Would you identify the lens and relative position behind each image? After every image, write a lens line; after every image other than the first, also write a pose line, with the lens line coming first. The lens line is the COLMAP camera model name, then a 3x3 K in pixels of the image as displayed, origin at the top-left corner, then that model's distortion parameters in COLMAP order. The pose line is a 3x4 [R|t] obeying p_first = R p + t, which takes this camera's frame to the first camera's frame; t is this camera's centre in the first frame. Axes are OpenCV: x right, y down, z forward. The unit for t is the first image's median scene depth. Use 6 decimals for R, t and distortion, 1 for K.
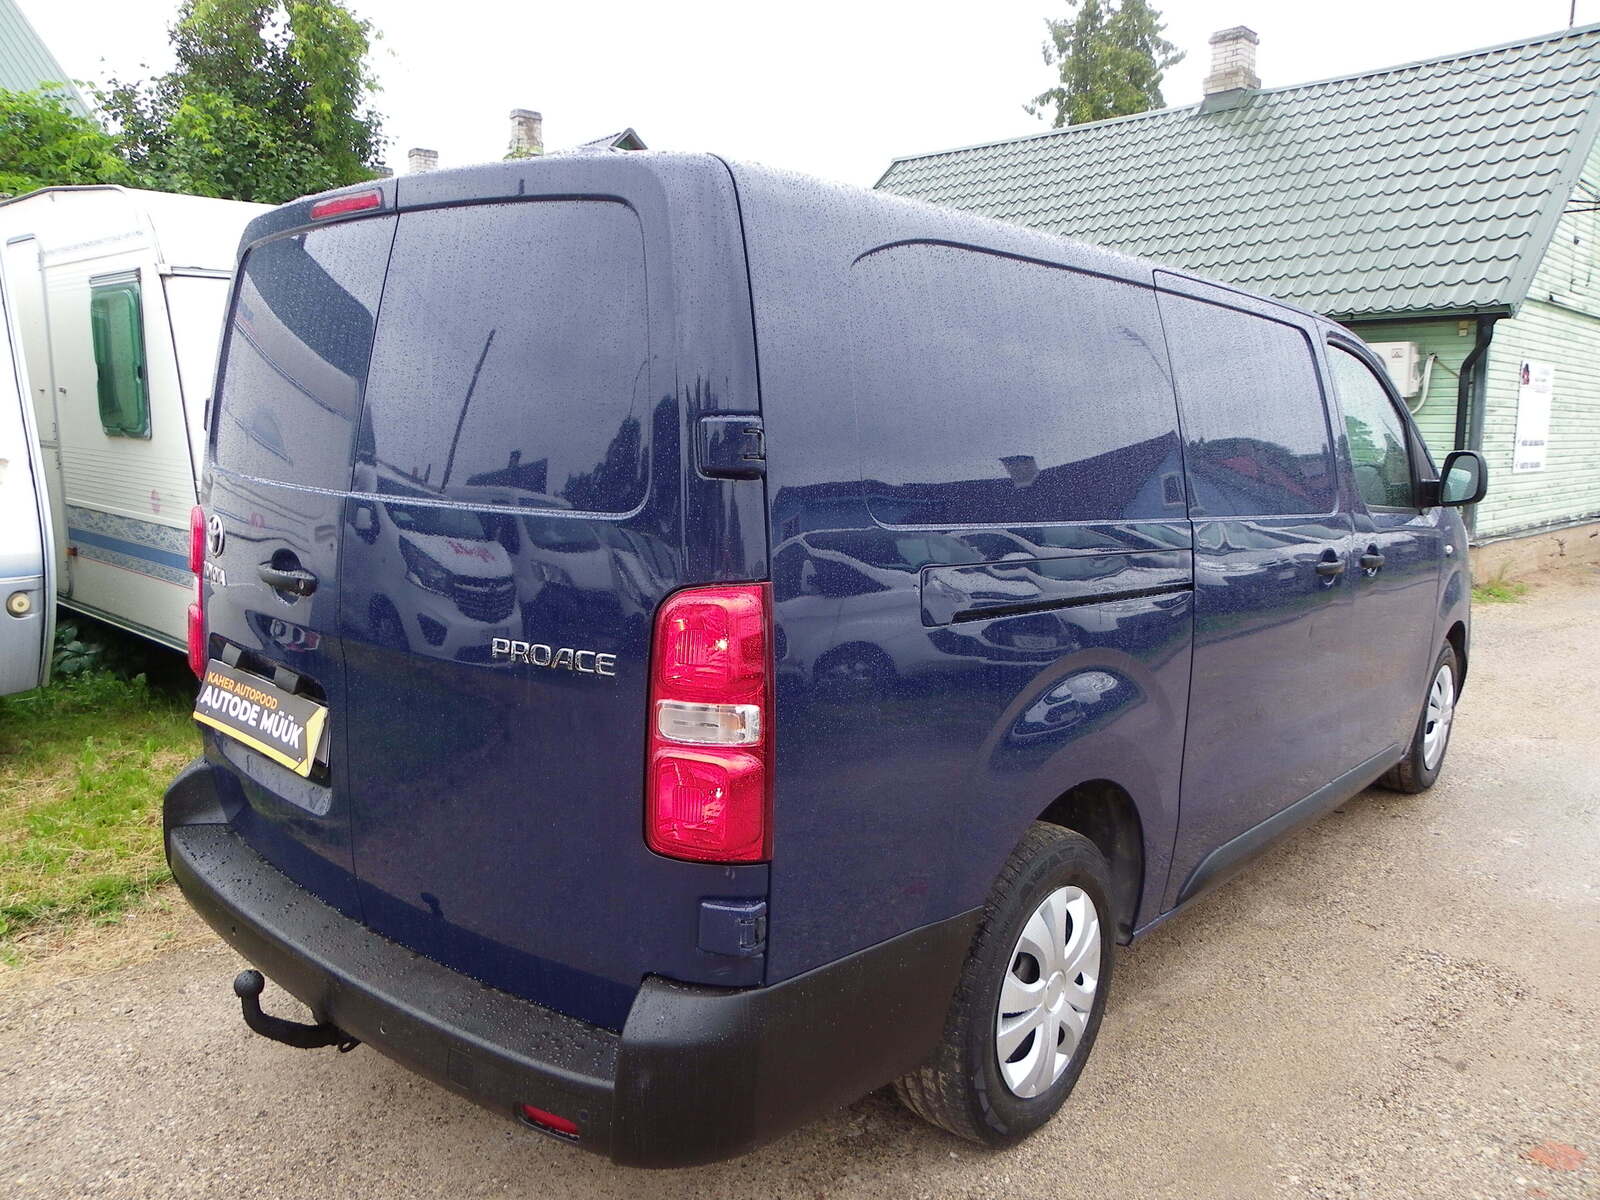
lens RADIAL K [[1191.1, 0, 800.0], [0, 1191.1, 600.0], [0, 0, 1]] dist [-0.022140, 0.007791]
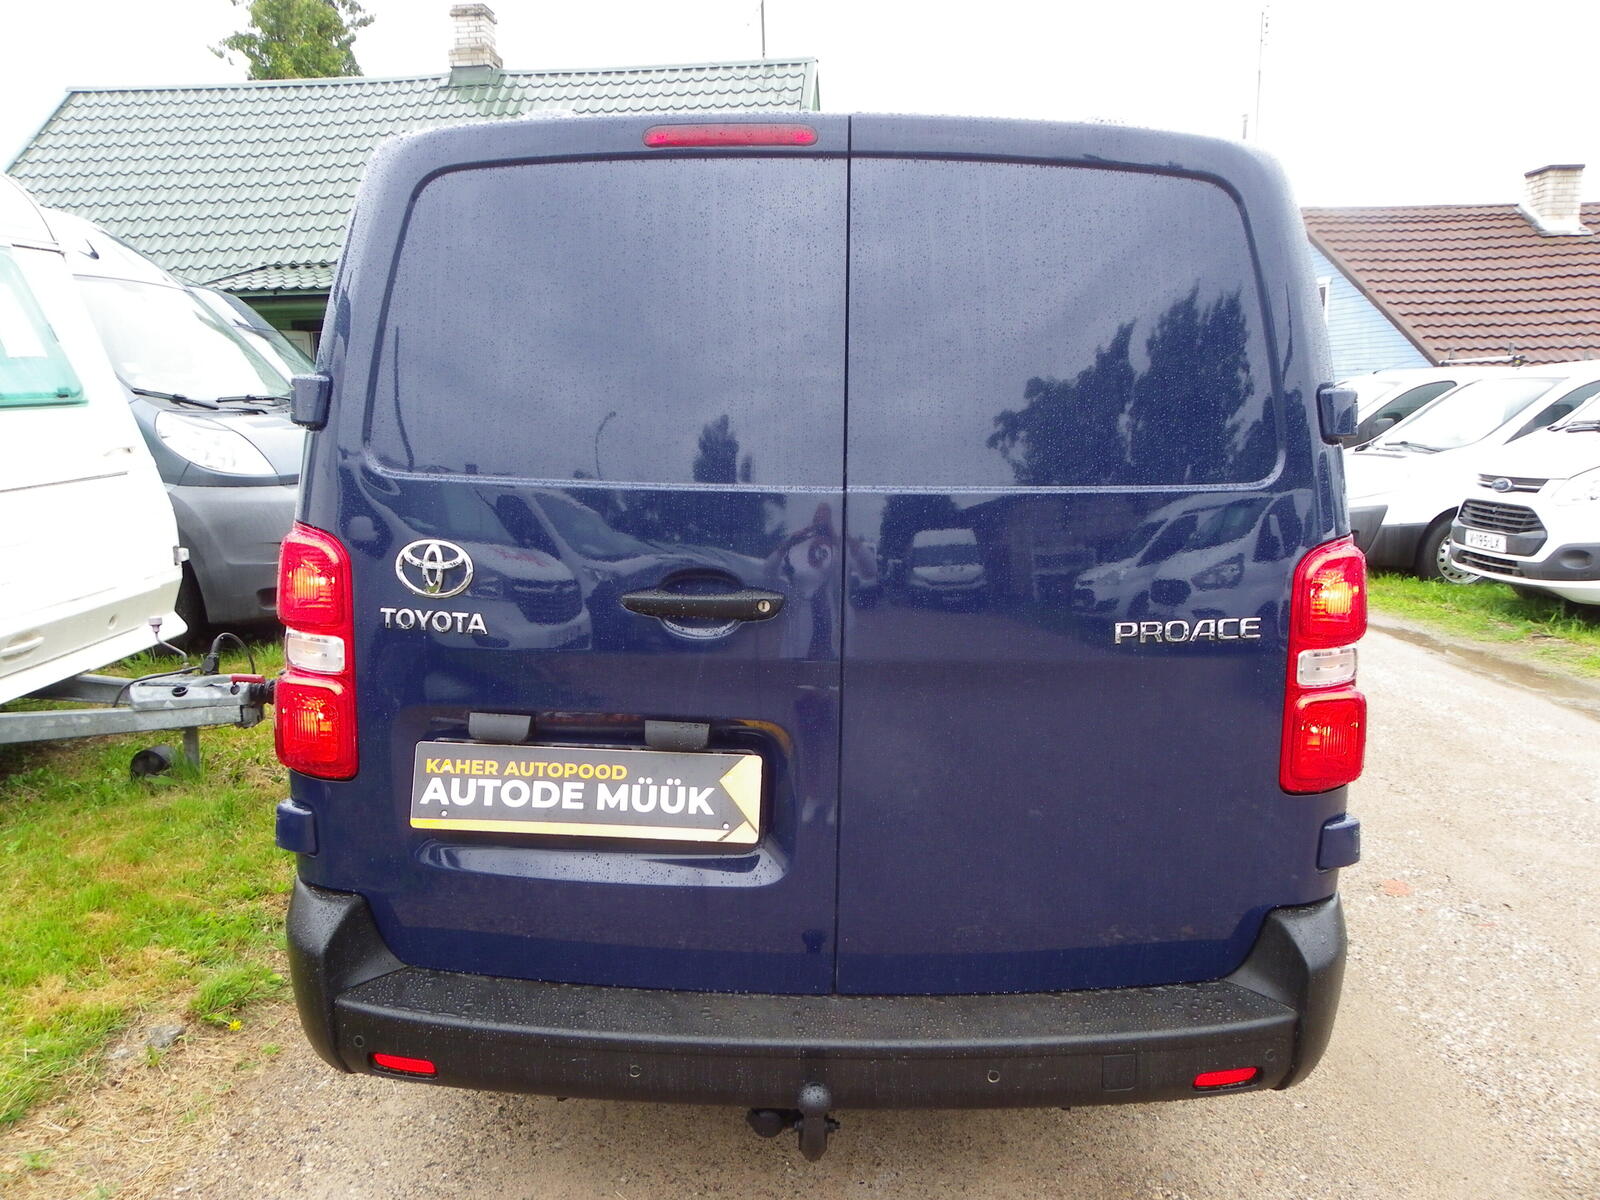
lens RADIAL K [[1191.1, 0, 800.0], [0, 1191.1, 600.0], [0, 0, 1]] dist [-0.022140, 0.007791]
pose [[0.770001, -0.127625, 0.625149, -0.116852], [0.113367, 0.991567, 0.062794, -0.008504], [-0.627891, 0.022520, 0.777976, 0.045471]]
